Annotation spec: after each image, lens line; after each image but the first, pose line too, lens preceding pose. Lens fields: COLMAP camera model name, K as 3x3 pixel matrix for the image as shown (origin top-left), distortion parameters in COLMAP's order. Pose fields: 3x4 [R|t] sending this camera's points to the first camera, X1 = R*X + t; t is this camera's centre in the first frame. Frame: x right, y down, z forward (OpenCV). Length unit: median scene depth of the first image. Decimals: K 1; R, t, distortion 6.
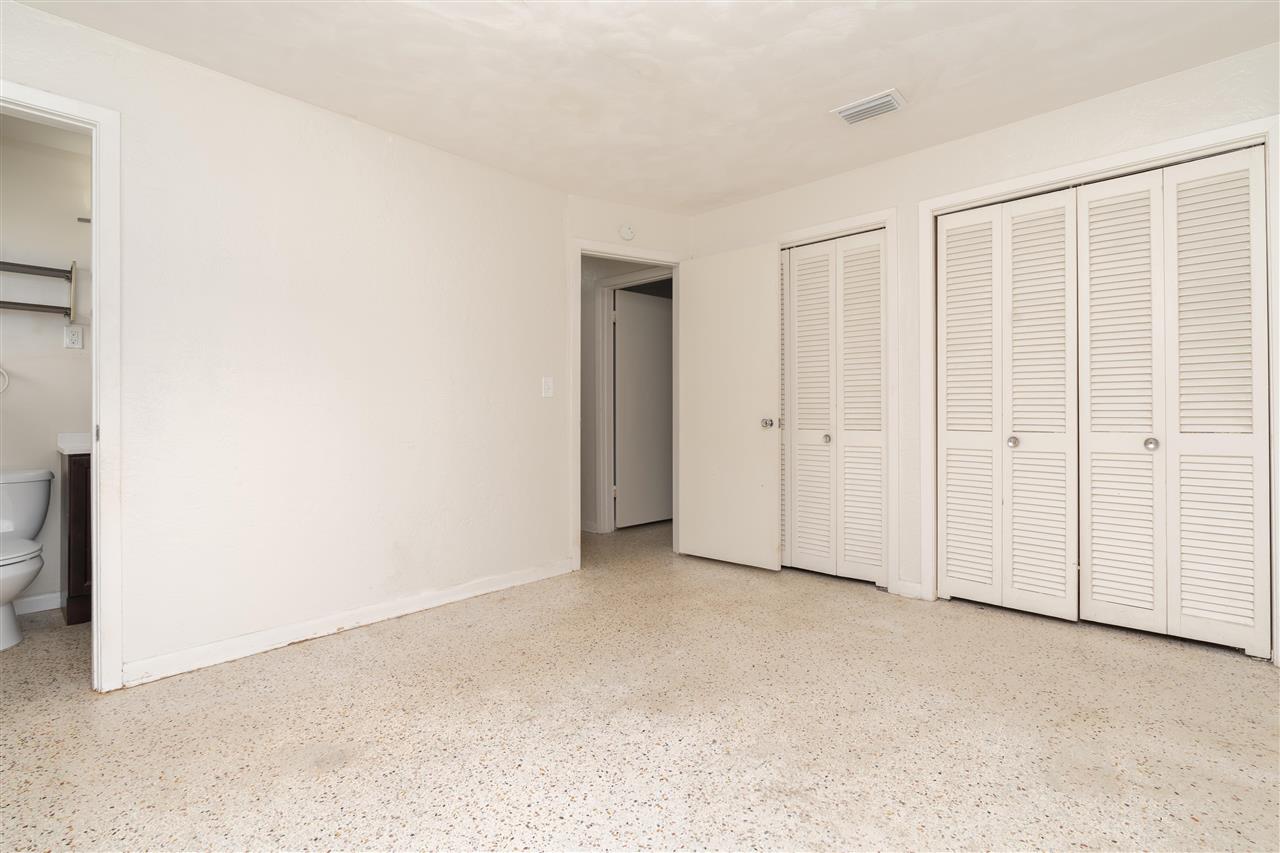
lens RADIAL K [[586.8, 0, 648.1], [0, 586.8, 416.2], [0, 0, 1]] dist [-0.009661, 0.002864]
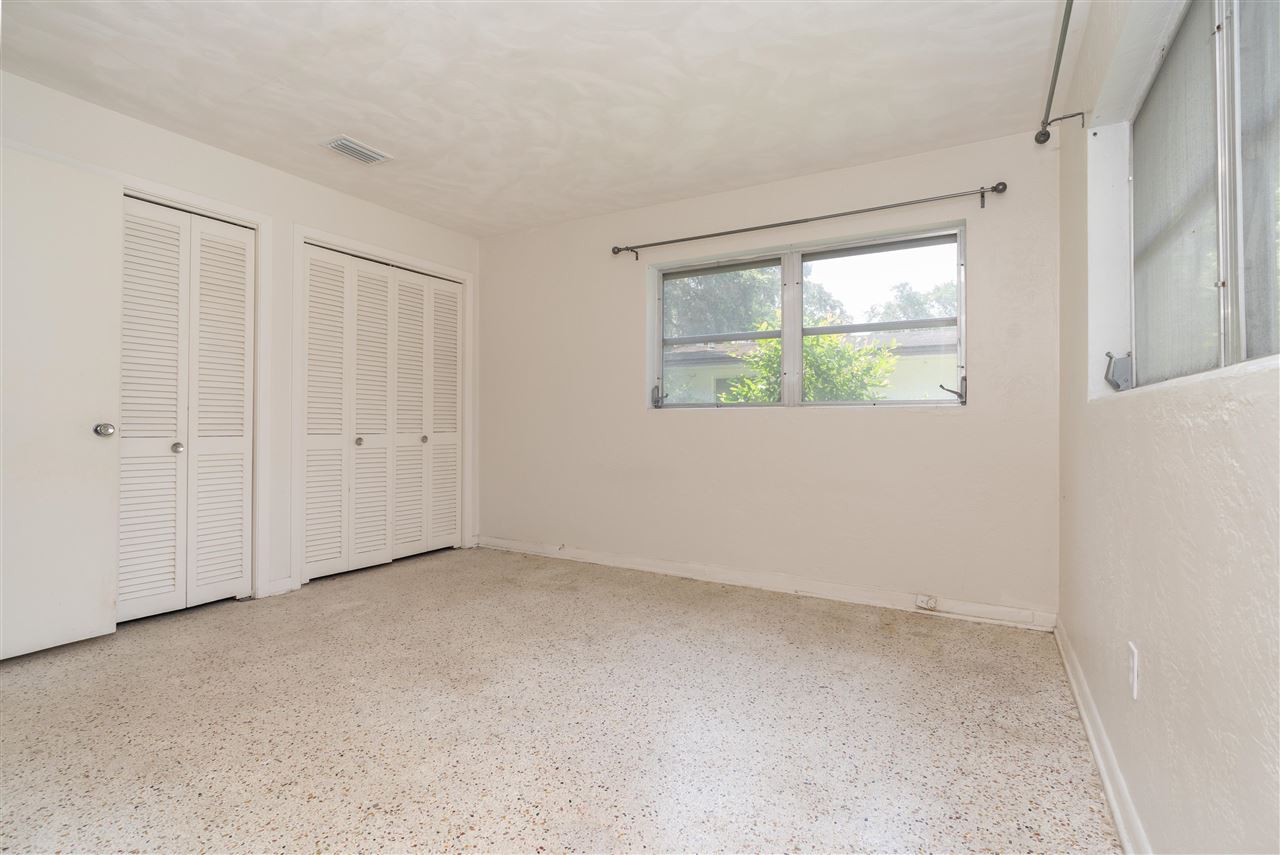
lens RADIAL K [[586.8, 0, 648.3], [0, 586.8, 425.2], [0, 0, 1]] dist [-0.009661, 0.002864]
pose [[-0.213811, 0.000646, 0.976875, -0.856086], [-0.003678, 0.999992, -0.001467, 0.006752], [-0.976868, -0.003906, -0.213806, 0.691127]]
